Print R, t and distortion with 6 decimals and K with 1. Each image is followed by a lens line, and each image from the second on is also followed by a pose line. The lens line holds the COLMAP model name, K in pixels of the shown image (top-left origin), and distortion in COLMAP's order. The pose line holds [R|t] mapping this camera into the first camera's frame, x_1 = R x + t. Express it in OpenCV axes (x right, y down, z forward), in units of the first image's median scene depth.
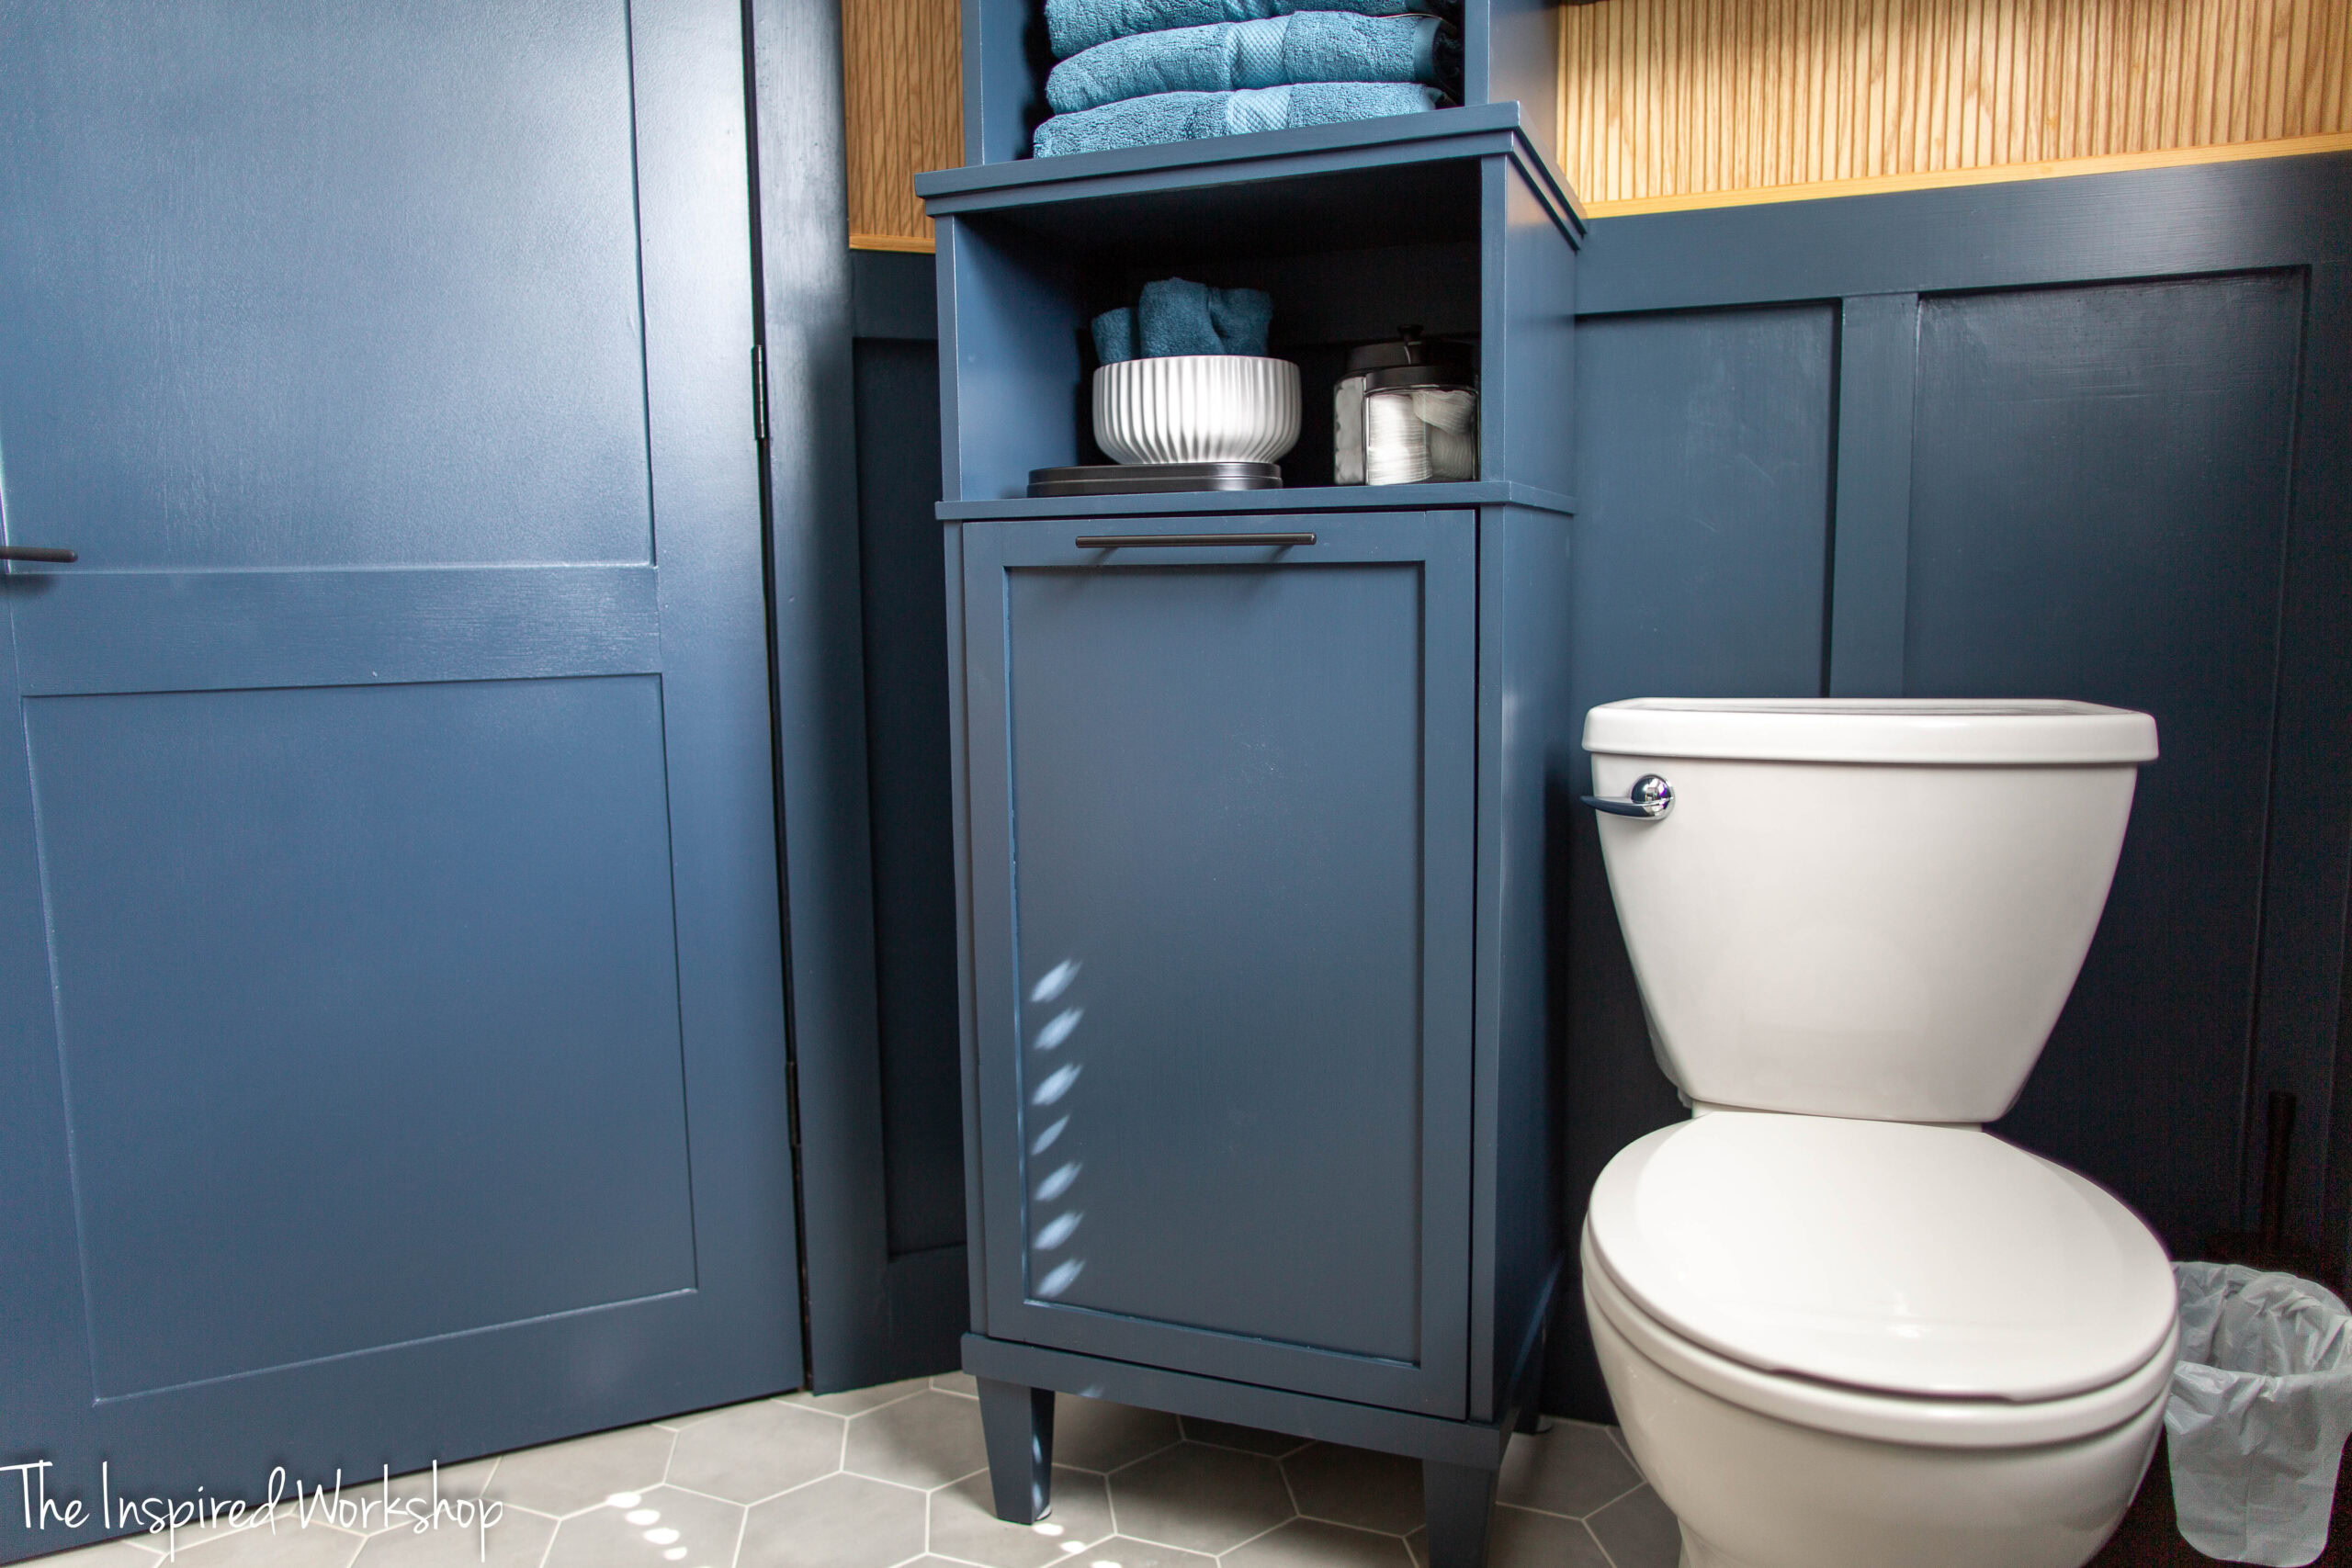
lens RADIAL K [[1617.5, 0, 1185.4], [0, 1617.5, 779.9], [0, 0, 1]] dist [-0.041140, 0.037562]
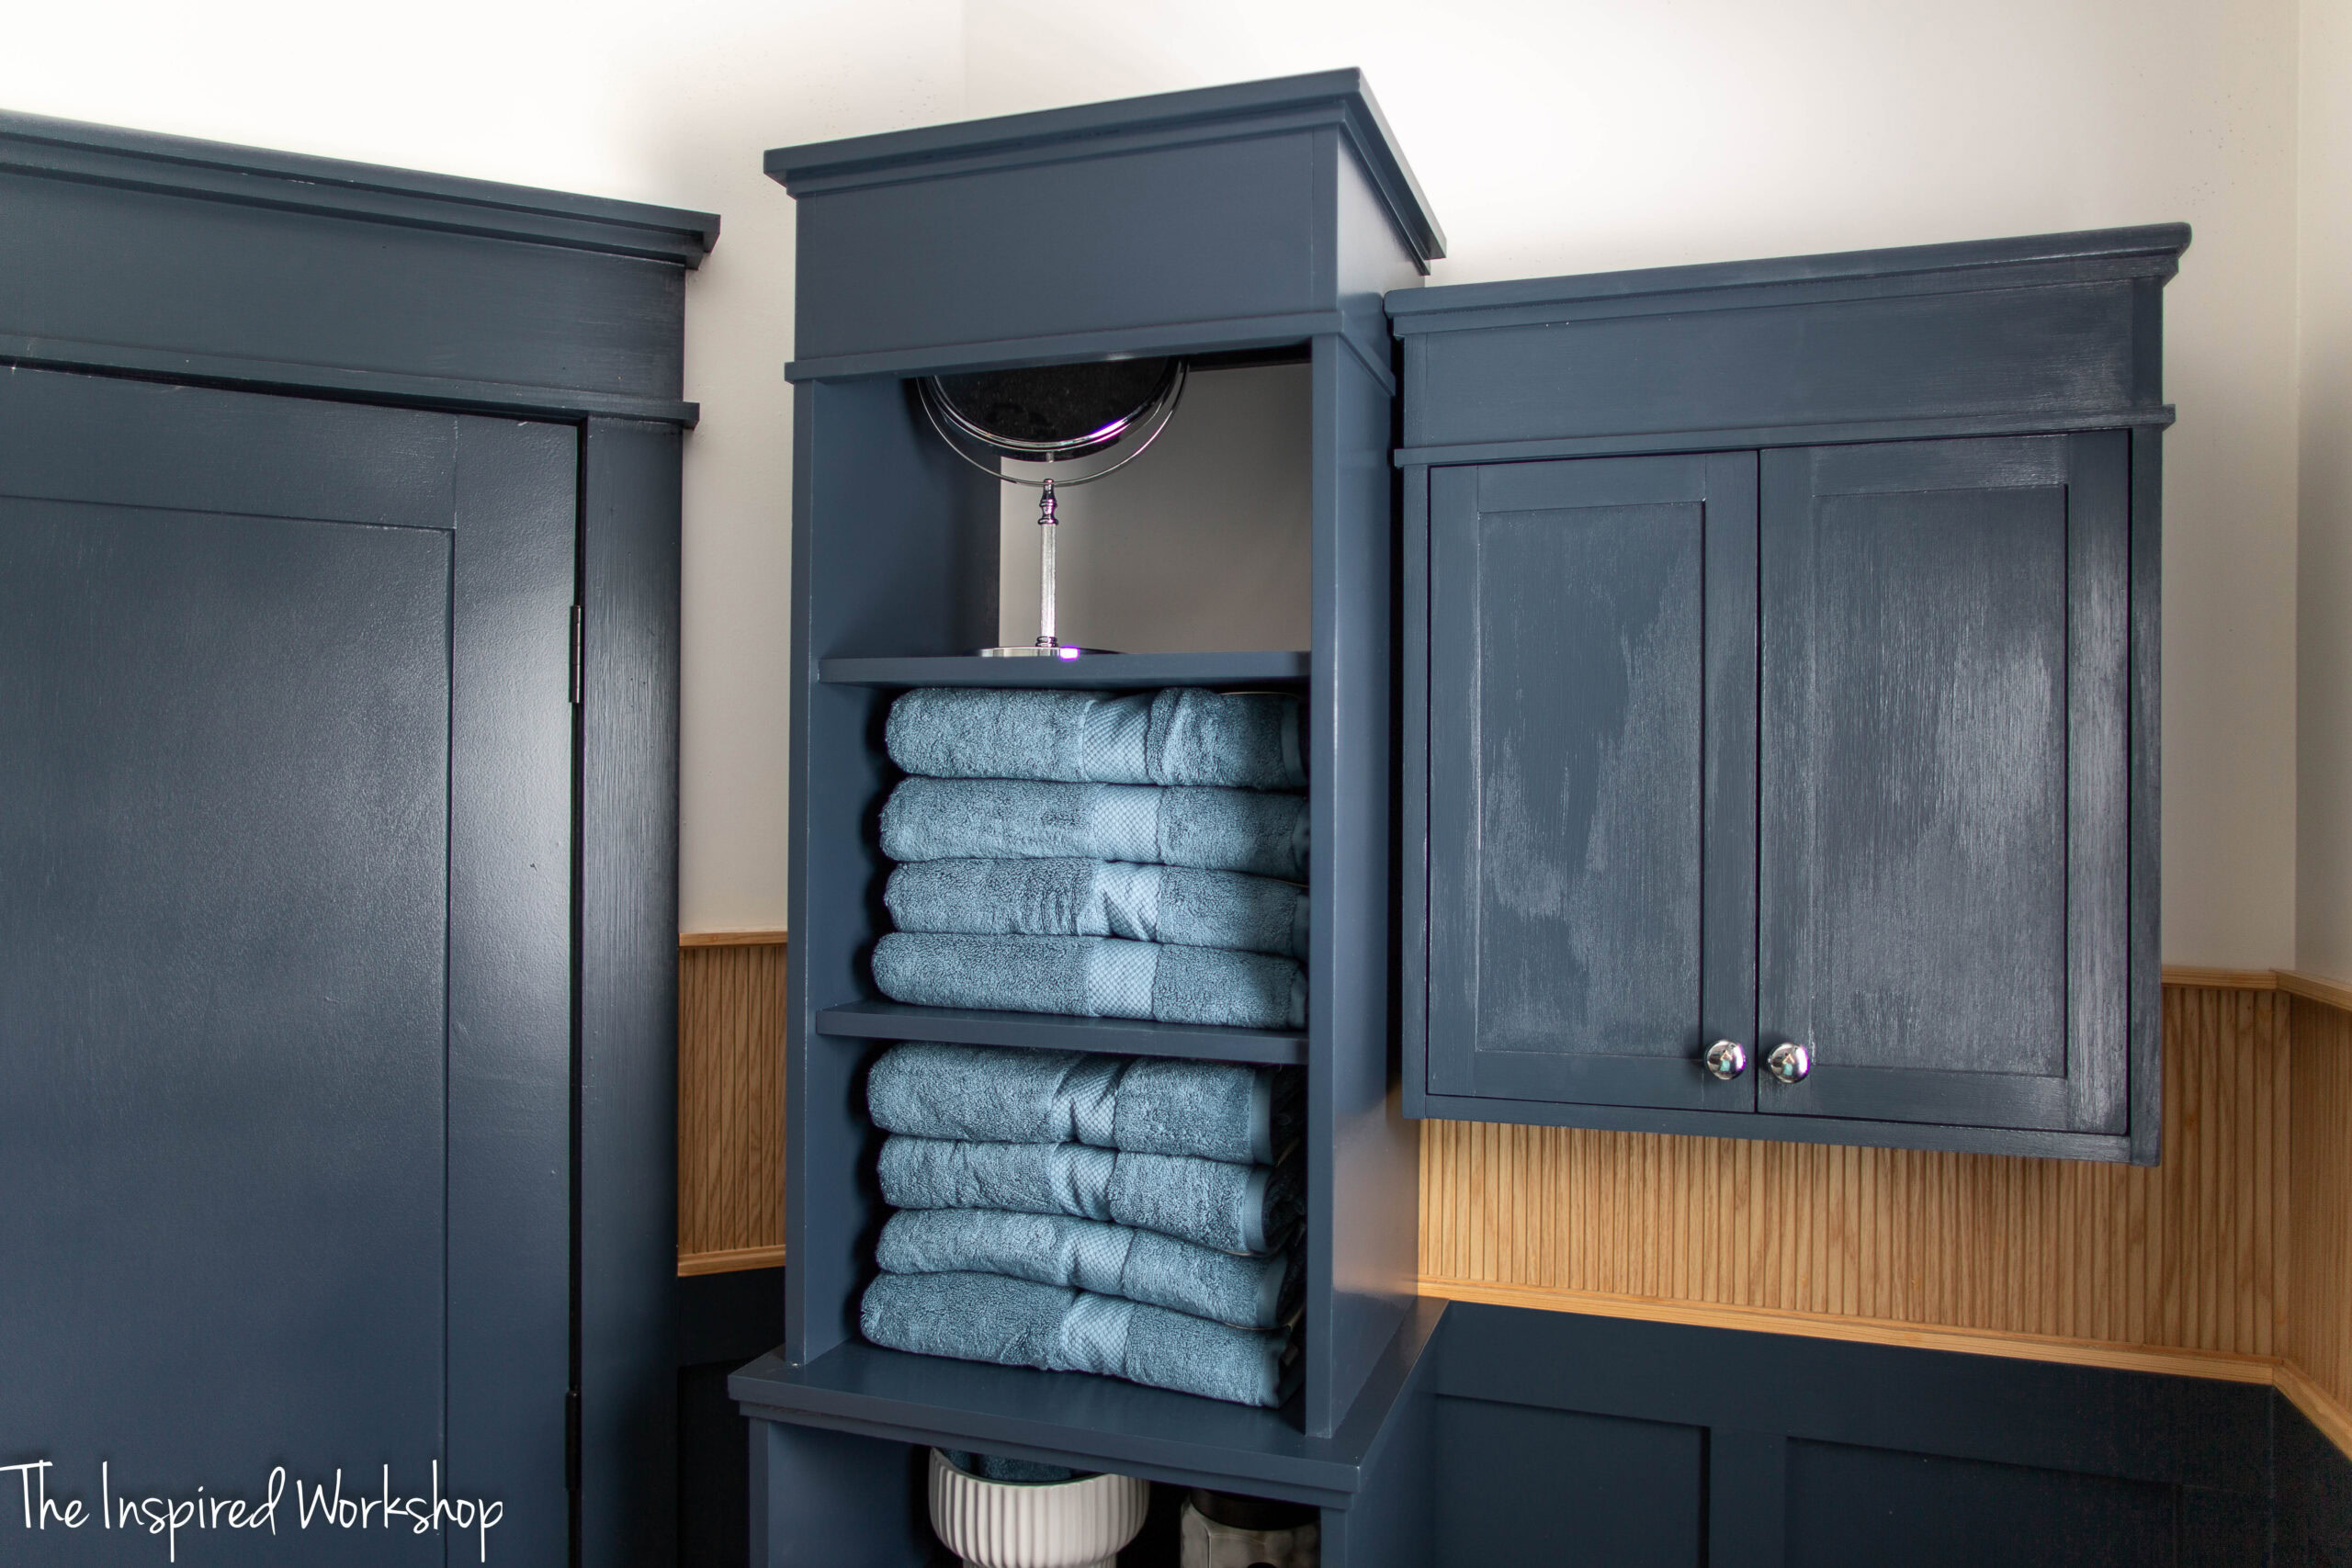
lens RADIAL K [[1633.6, 0, 1182.6], [0, 1633.6, 797.0], [0, 0, 1]] dist [-0.047985, 0.034193]
pose [[0.998753, 0.020814, 0.045376, 0.045122], [-0.015455, 0.993198, -0.115404, -0.594867], [-0.047469, 0.114558, 0.992282, 0.011517]]
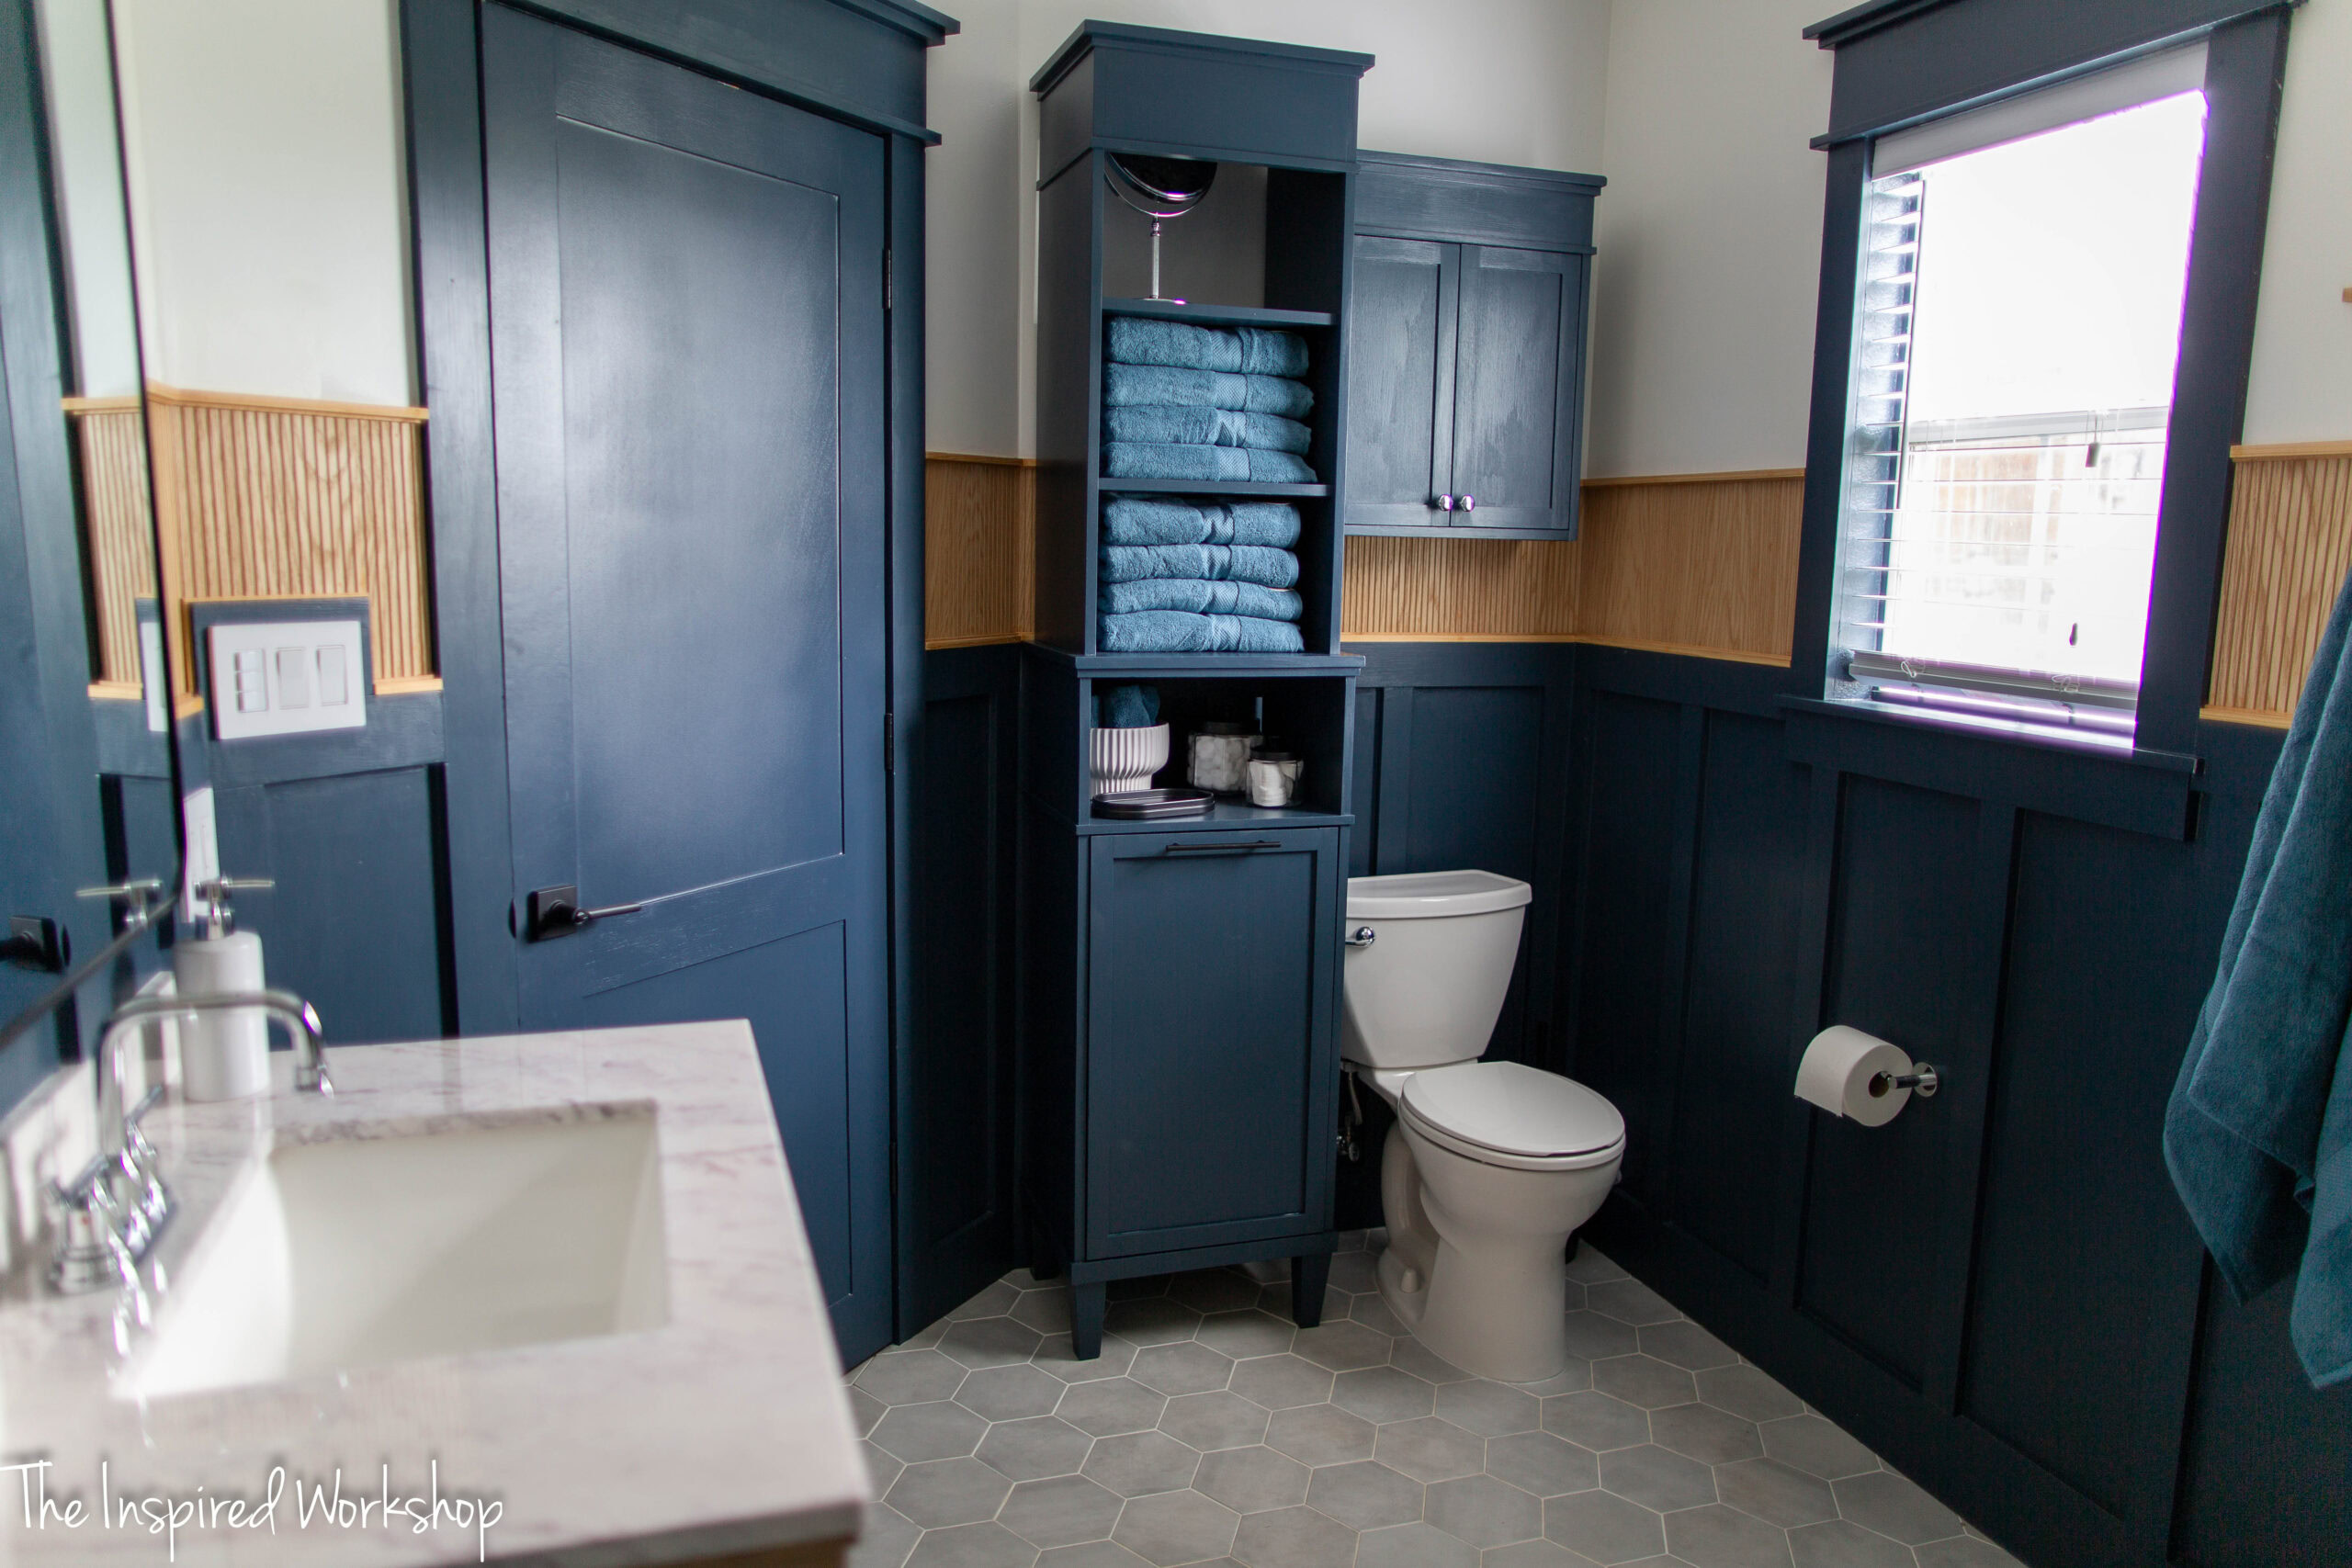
lens RADIAL K [[1633.6, 0, 1172.1], [0, 1633.6, 783.1], [0, 0, 1]] dist [-0.047985, 0.034193]
pose [[0.770836, -0.065846, 0.633622, -1.278197], [0.043110, 0.997755, 0.051241, -0.316299], [-0.635573, -0.012183, 0.771944, -0.541756]]
